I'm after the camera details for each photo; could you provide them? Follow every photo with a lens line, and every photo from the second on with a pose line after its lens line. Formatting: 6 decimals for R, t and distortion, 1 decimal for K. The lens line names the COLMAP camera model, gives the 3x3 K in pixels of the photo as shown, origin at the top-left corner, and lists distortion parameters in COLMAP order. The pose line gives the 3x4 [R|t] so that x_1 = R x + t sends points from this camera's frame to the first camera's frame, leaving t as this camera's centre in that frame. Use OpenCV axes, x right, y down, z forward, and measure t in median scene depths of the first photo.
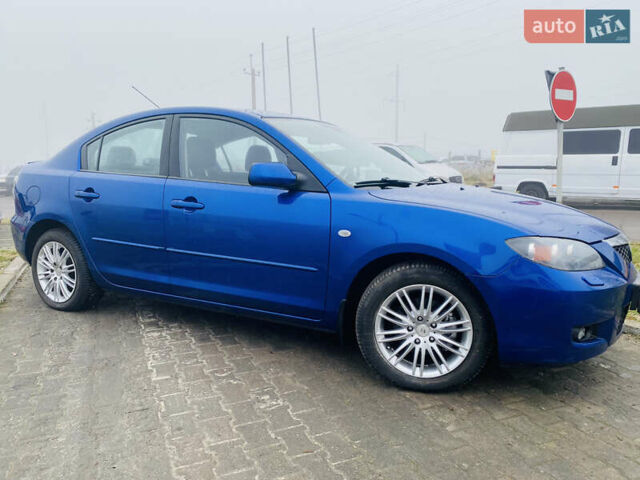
lens RADIAL K [[454.9, 0, 313.8], [0, 454.9, 240.5], [0, 0, 1]] dist [0.009772, -0.001015]
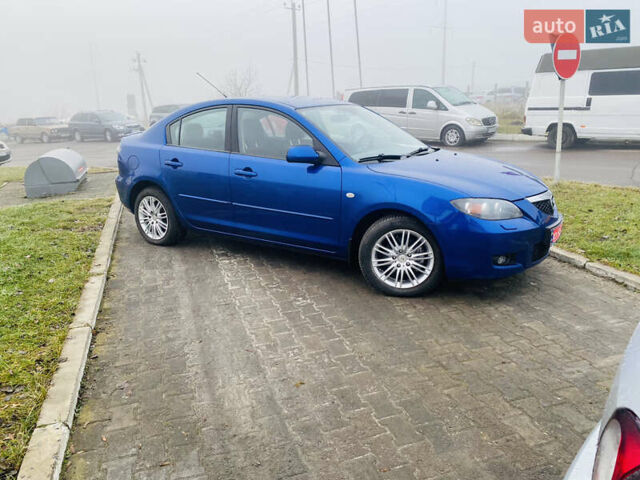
lens RADIAL K [[446.5, 0, 321.4], [0, 446.5, 236.0], [0, 0, 1]] dist [0.006916, -0.005326]
pose [[0.996902, -0.000566, -0.078648, 0.082736], [0.010842, 0.991416, 0.130292, -0.070566], [0.077899, -0.130741, 0.988351, -0.459085]]
